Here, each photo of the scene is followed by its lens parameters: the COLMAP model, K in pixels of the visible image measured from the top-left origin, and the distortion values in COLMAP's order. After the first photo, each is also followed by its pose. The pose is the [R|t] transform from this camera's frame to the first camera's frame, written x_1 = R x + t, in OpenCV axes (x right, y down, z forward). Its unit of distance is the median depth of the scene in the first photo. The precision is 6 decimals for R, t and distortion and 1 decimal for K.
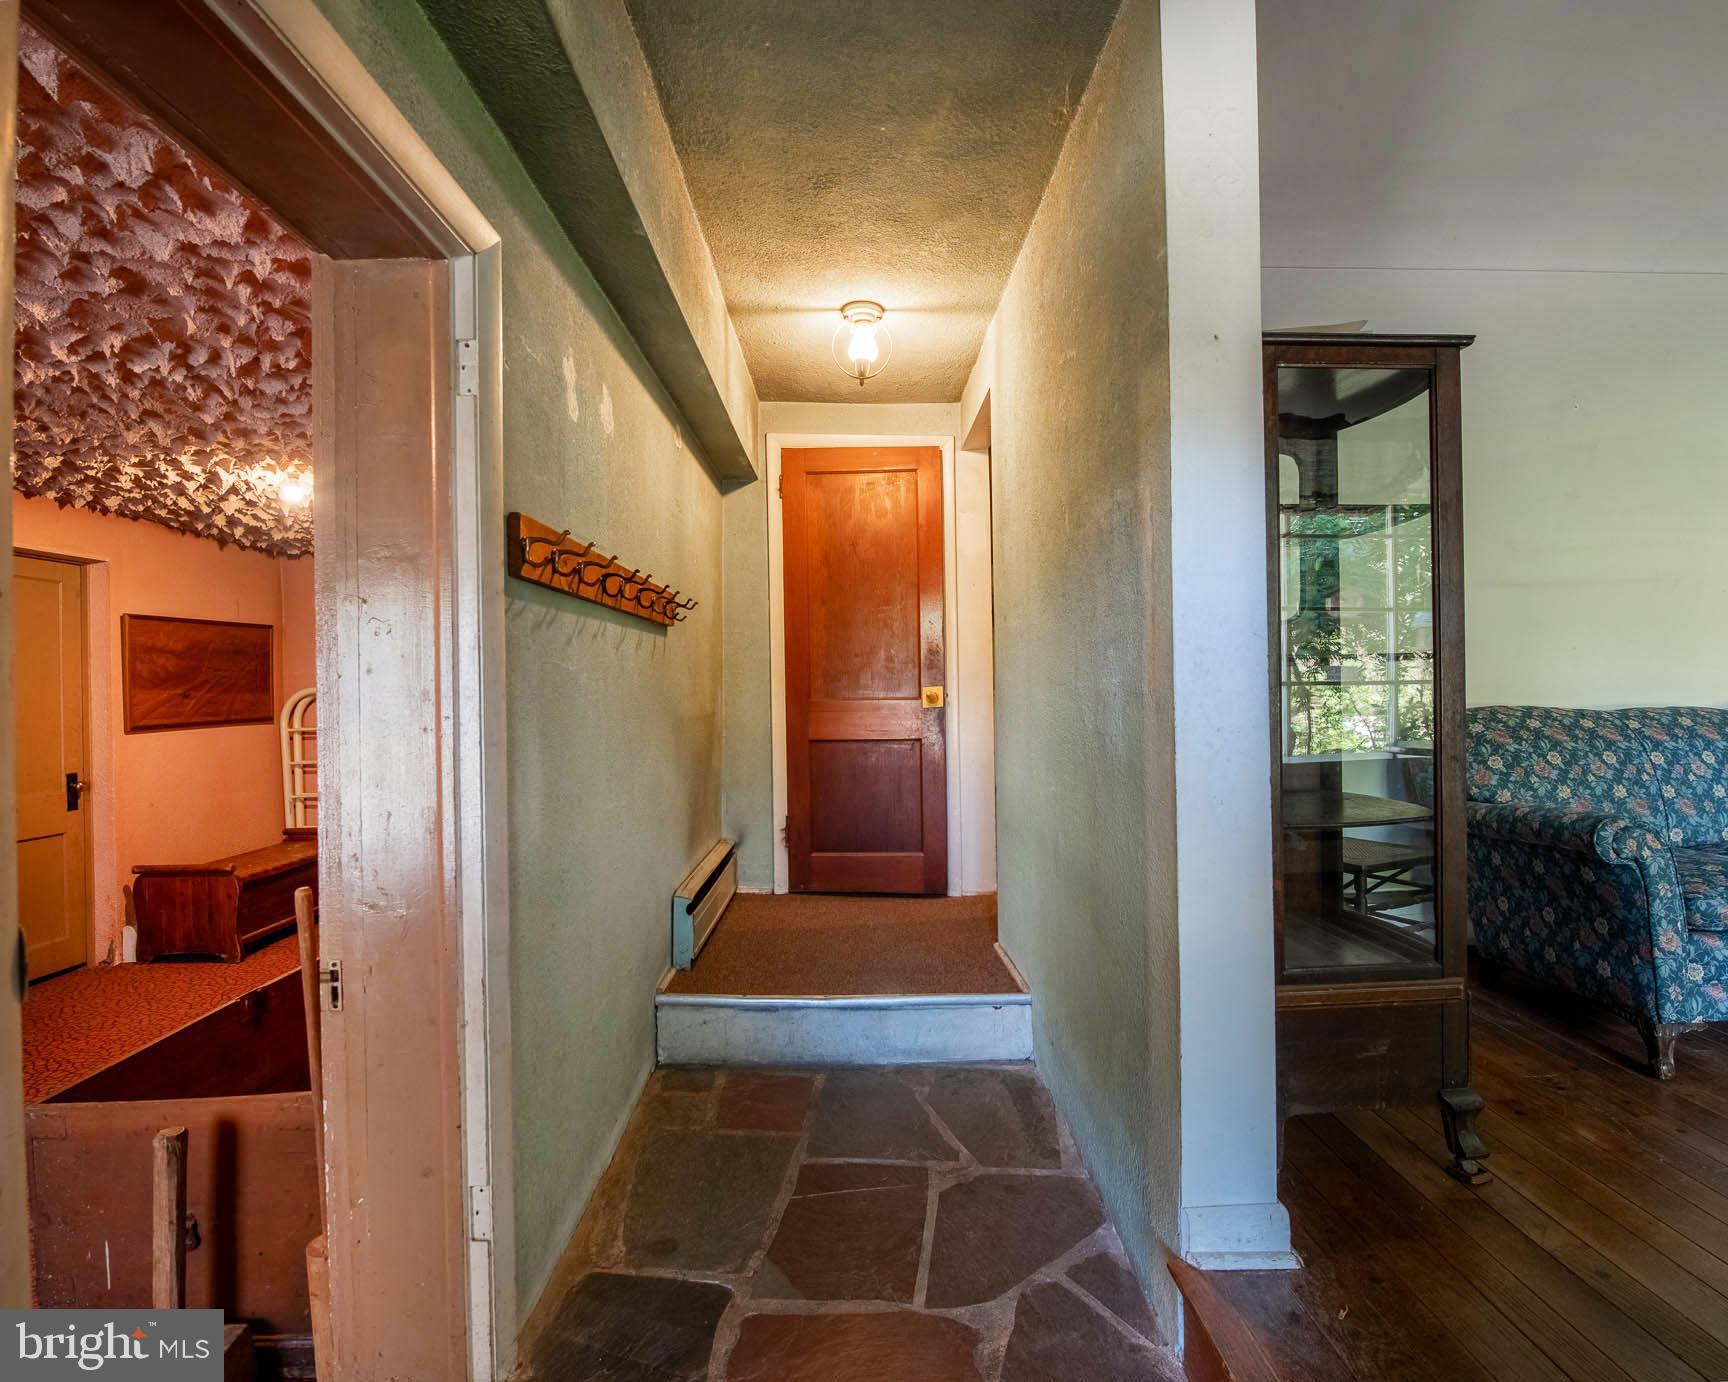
lens RADIAL K [[861.0, 0, 859.9], [0, 861.0, 692.4], [0, 0, 1]] dist [-0.014232, -0.003917]
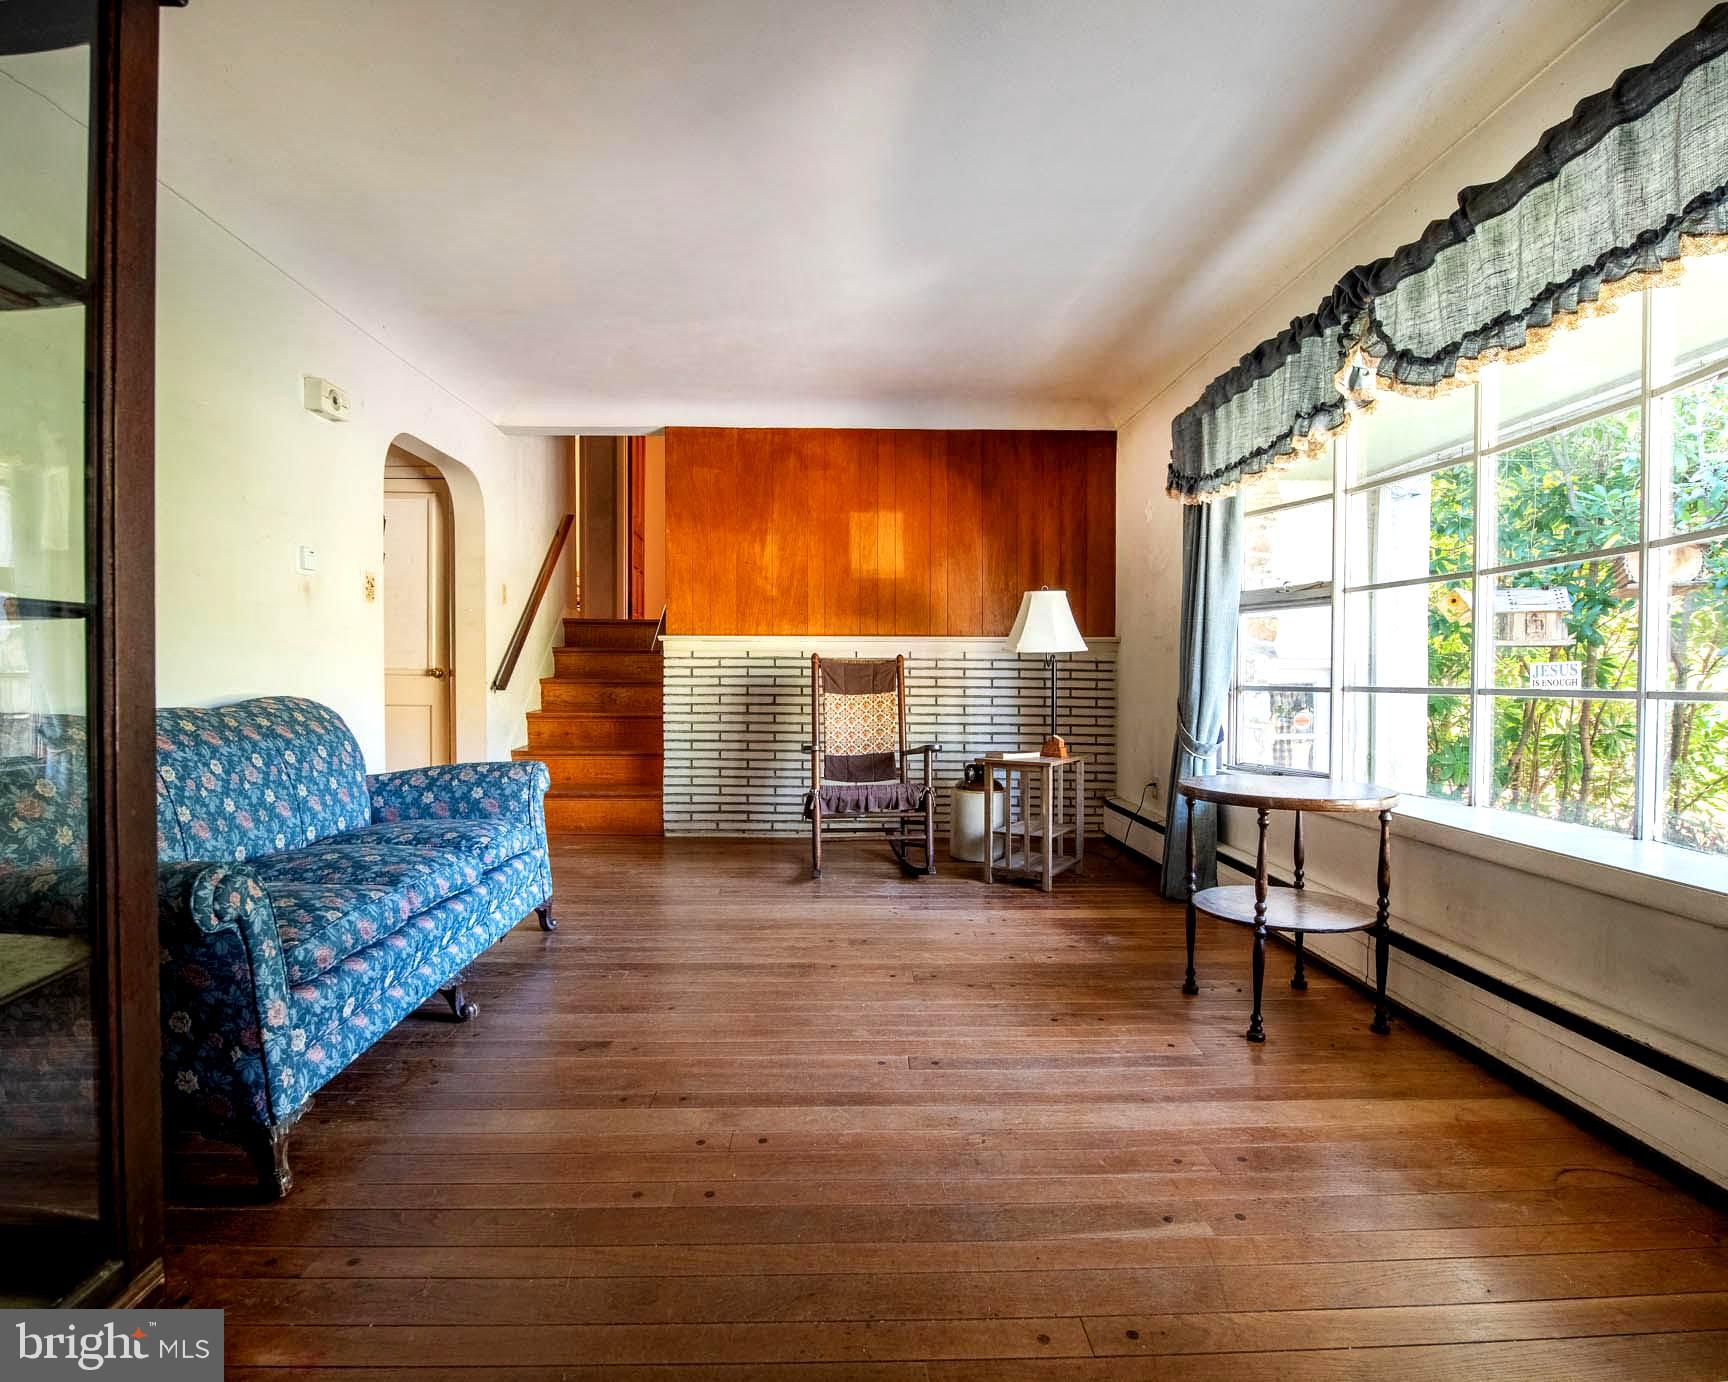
lens RADIAL K [[861.0, 0, 860.4], [0, 861.0, 693.7], [0, 0, 1]] dist [-0.014232, -0.003917]
pose [[-0.033623, -0.001262, 0.999434, 0.162531], [-0.002801, 0.999995, 0.001169, 0.000464], [-0.999431, -0.002761, -0.033627, 0.492701]]
